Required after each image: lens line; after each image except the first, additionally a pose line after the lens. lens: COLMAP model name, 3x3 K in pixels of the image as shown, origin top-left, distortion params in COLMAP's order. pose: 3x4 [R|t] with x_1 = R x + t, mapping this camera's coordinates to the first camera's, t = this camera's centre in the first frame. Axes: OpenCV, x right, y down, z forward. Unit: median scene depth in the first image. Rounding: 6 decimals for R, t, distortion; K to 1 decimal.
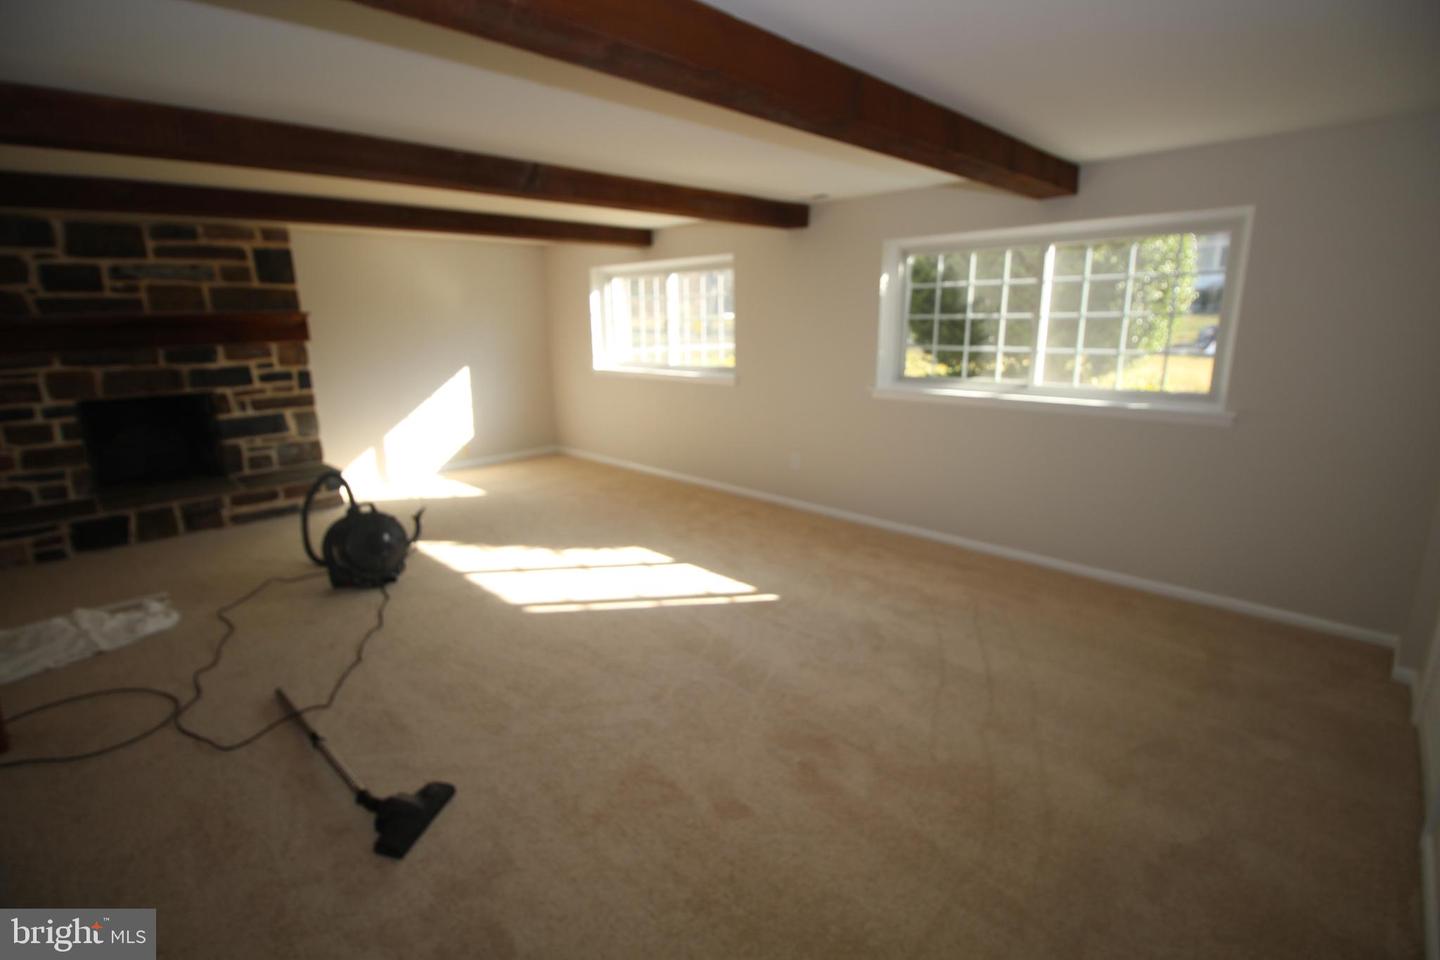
lens RADIAL K [[663.5, 0, 715.6], [0, 663.5, 470.8], [0, 0, 1]] dist [0.002601, -0.014943]
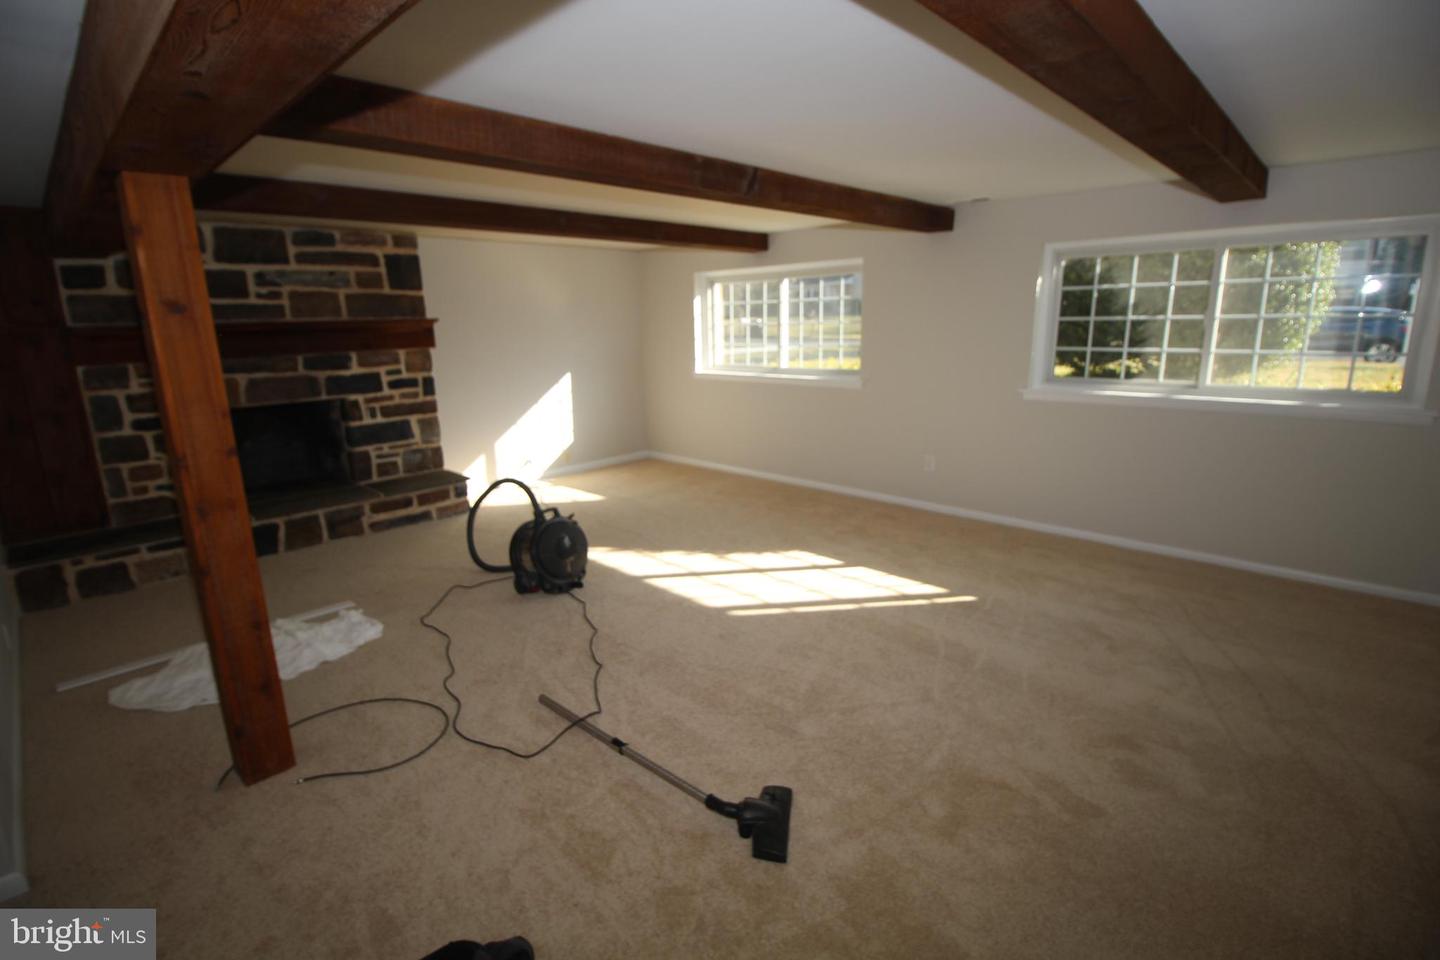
lens RADIAL K [[663.5, 0, 715.6], [0, 663.5, 470.8], [0, 0, 1]] dist [0.002601, -0.014943]
pose [[0.999920, -0.009081, 0.008758, -0.235736], [0.009142, 0.999934, -0.006924, 0.000861], [-0.008694, 0.007004, 0.999938, -0.000571]]
